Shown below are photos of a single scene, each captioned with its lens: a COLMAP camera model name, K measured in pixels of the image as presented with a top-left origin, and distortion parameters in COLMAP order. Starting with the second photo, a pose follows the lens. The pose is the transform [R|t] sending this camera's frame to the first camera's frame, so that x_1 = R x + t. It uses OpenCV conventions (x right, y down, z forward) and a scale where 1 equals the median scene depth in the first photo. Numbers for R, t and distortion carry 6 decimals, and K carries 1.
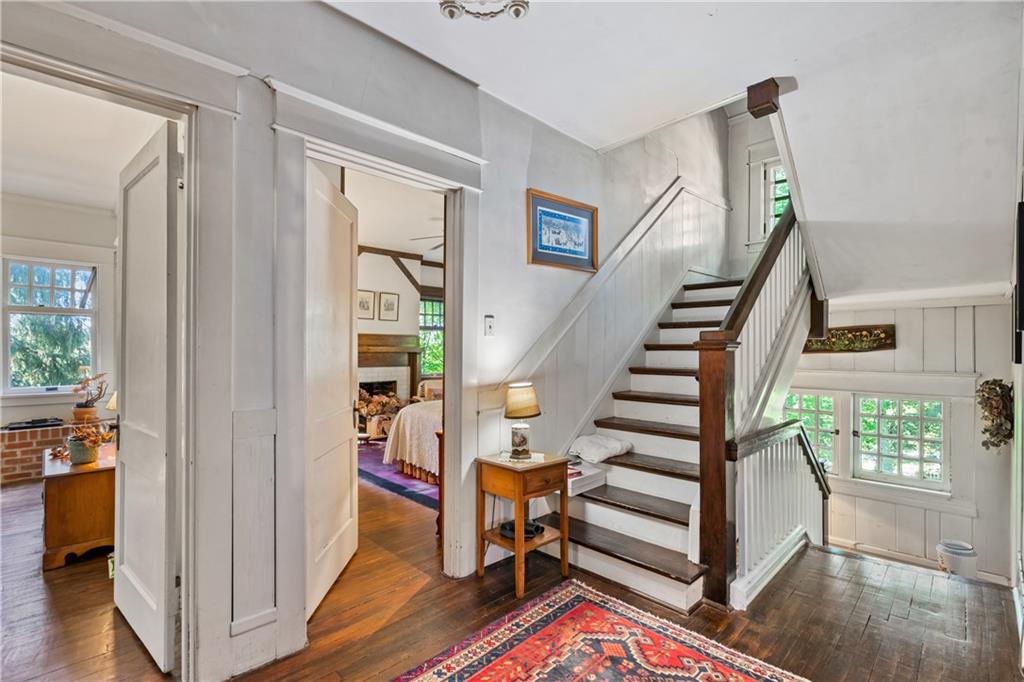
lens RADIAL K [[468.4, 0, 510.7], [0, 468.4, 343.4], [0, 0, 1]] dist [-0.003588, 0.000090]
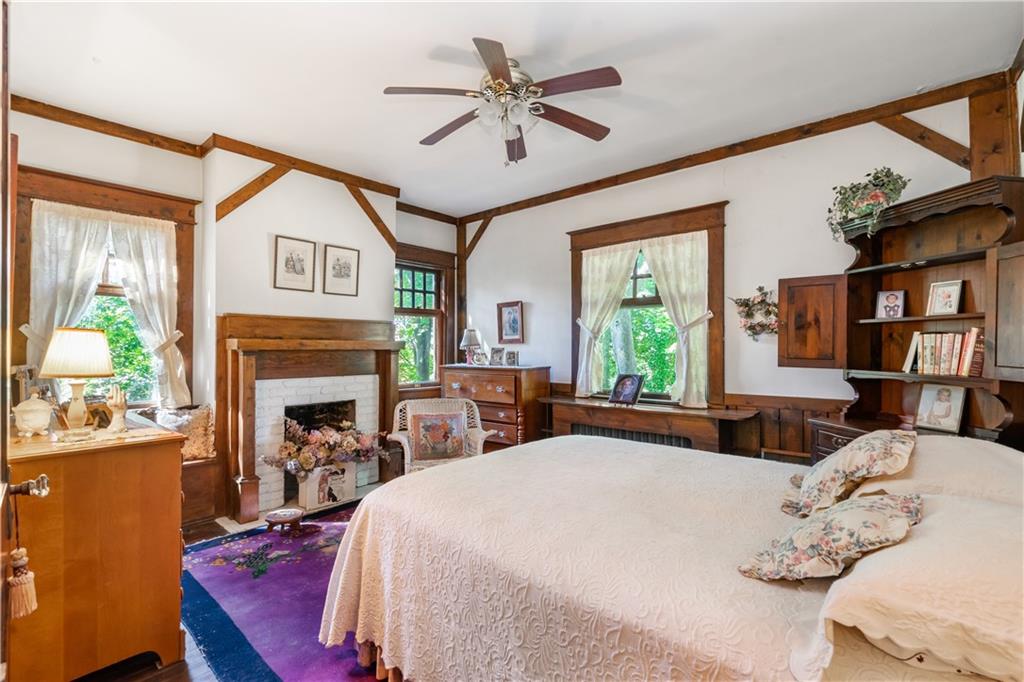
lens RADIAL K [[468.4, 0, 513.8], [0, 468.4, 340.6], [0, 0, 1]] dist [-0.003588, 0.000090]
pose [[0.996165, 0.002036, 0.087467, -0.101123], [-0.002546, 0.999980, 0.005718, 0.003309], [-0.087454, -0.005918, 0.996151, 0.414069]]
